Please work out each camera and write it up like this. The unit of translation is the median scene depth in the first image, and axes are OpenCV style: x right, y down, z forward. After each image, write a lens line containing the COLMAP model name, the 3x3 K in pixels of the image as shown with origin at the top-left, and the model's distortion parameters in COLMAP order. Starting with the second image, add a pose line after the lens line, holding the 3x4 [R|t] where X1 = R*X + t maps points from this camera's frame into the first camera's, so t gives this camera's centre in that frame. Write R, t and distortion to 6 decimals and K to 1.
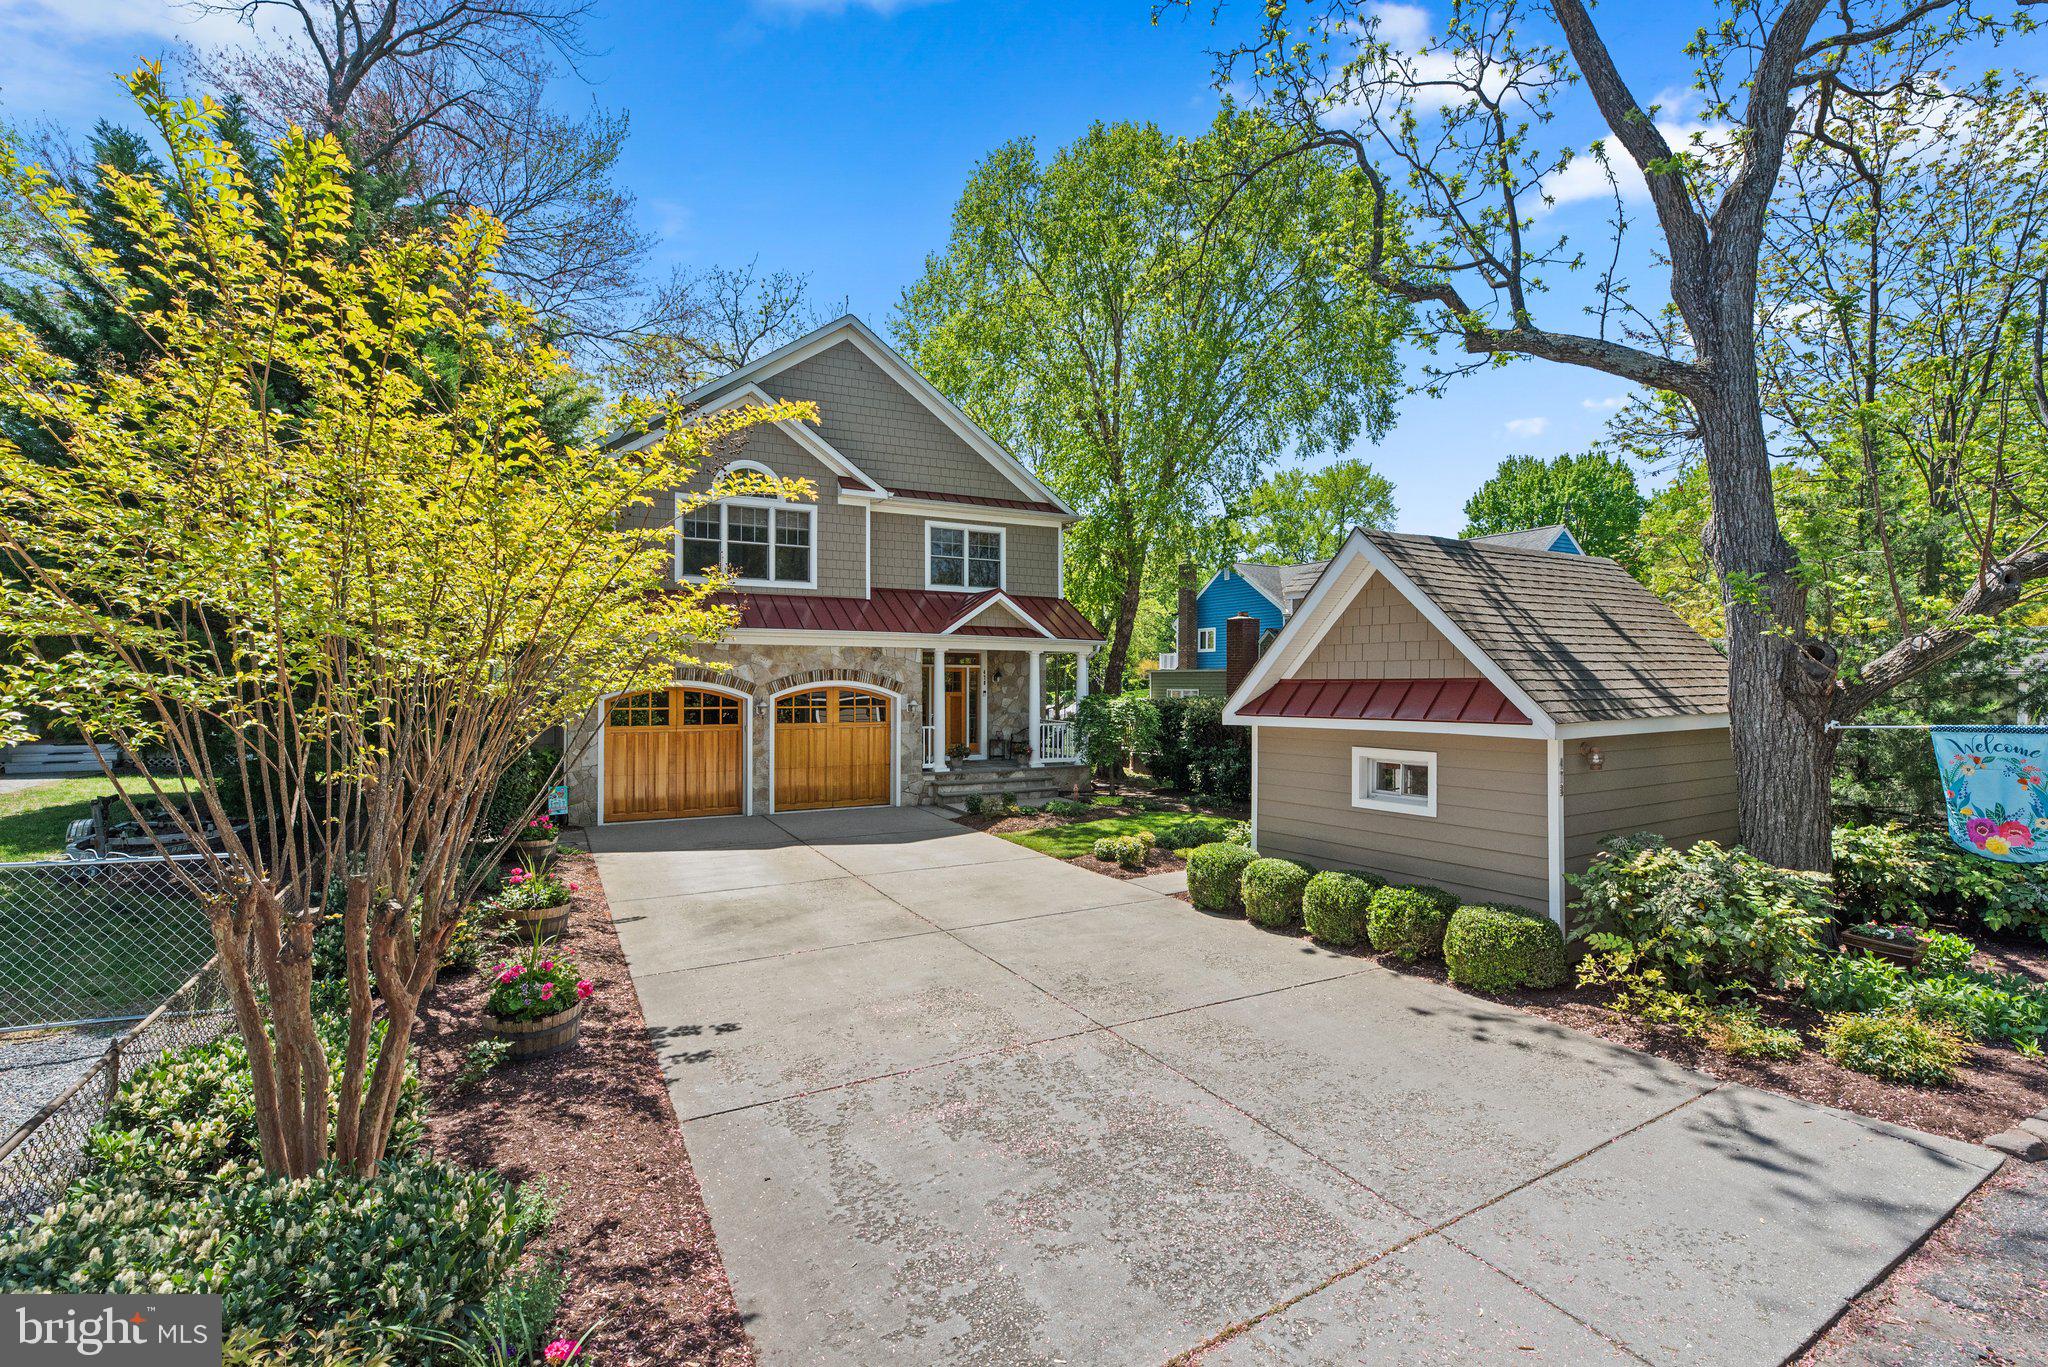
lens RADIAL K [[928.5, 0, 1021.9], [0, 928.5, 678.0], [0, 0, 1]] dist [0.002351, 0.000359]
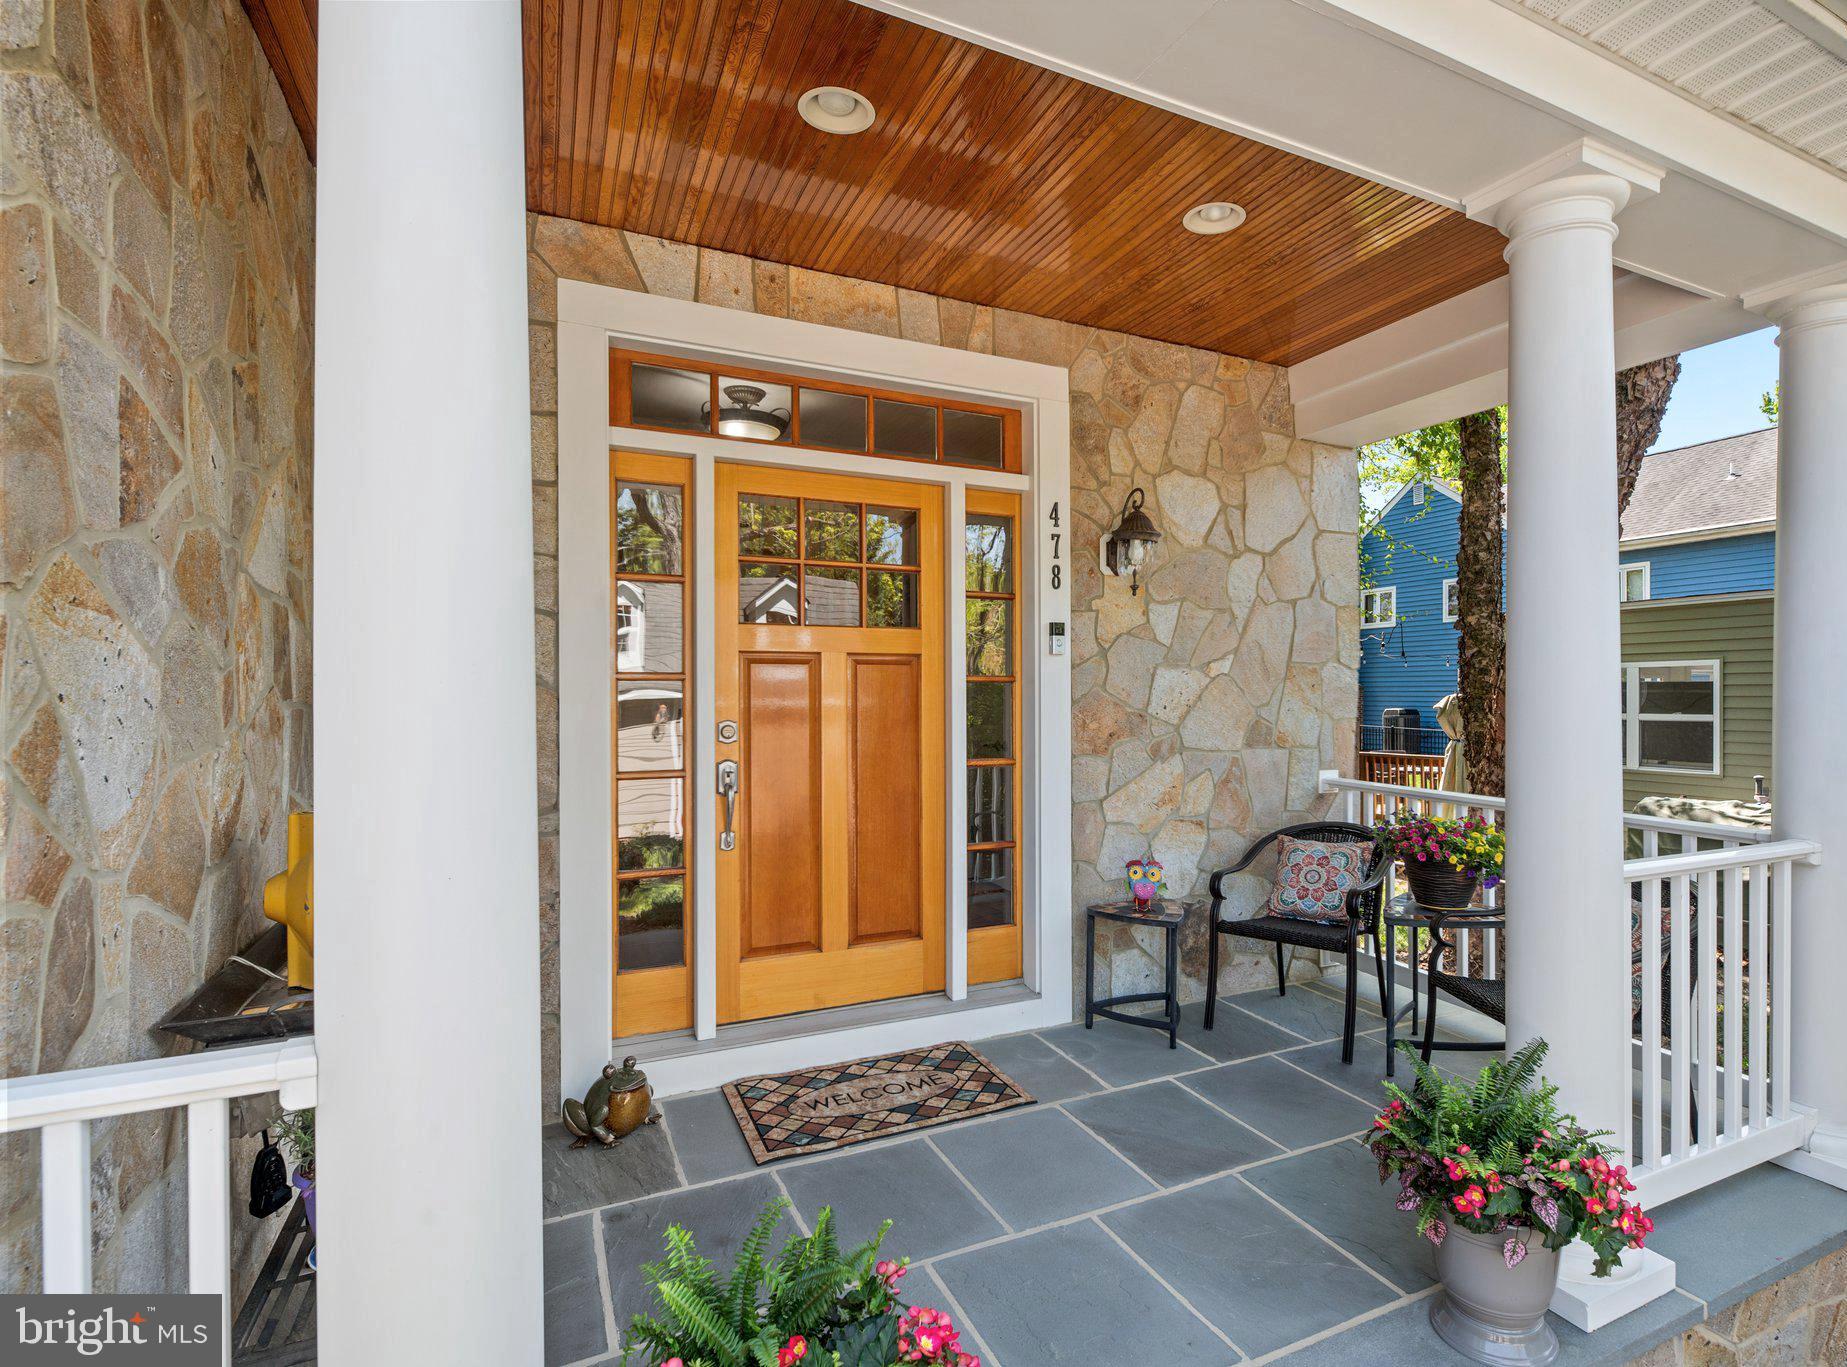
lens RADIAL K [[876.4, 0, 930.3], [0, 876.4, 691.3], [0, 0, 1]] dist [0.000684, -0.000004]
pose [[0.993129, -0.004612, -0.116937, -0.051529], [0.004233, 0.999985, -0.003485, 0.031121], [0.116951, 0.002966, 0.993133, 0.976164]]
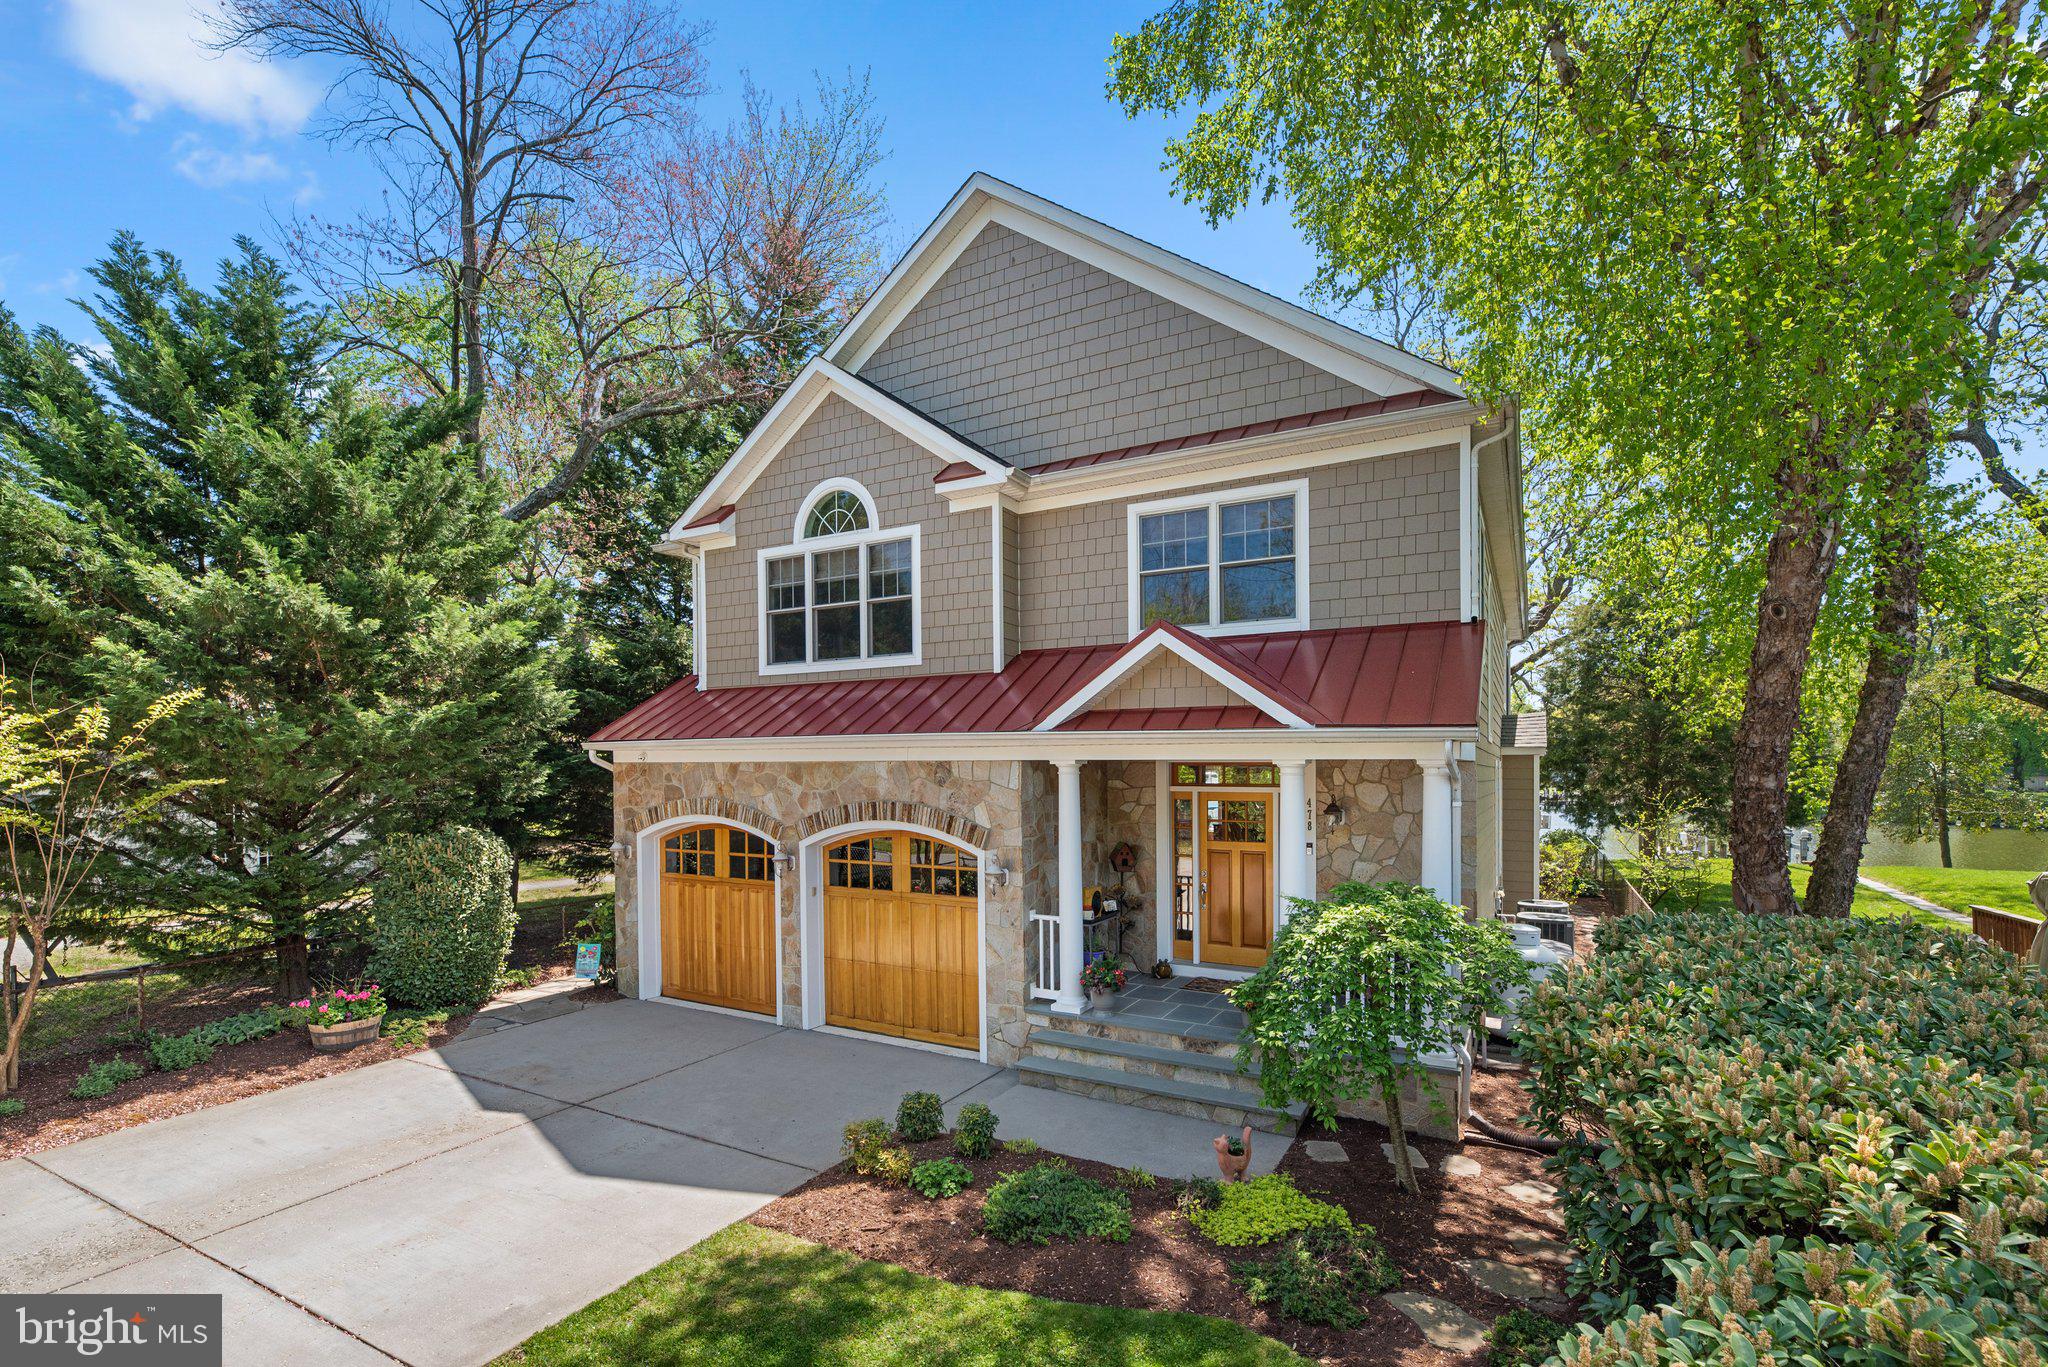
lens RADIAL K [[901.6, 0, 1094.3], [0, 901.6, 785.6], [0, 0, 1]] dist [-0.002069, -0.001245]
pose [[0.540003, 0.011371, -0.841586, 0.327647], [0.003822, 0.999865, 0.015963, -0.026328], [0.841654, -0.011837, 0.539887, 0.775897]]
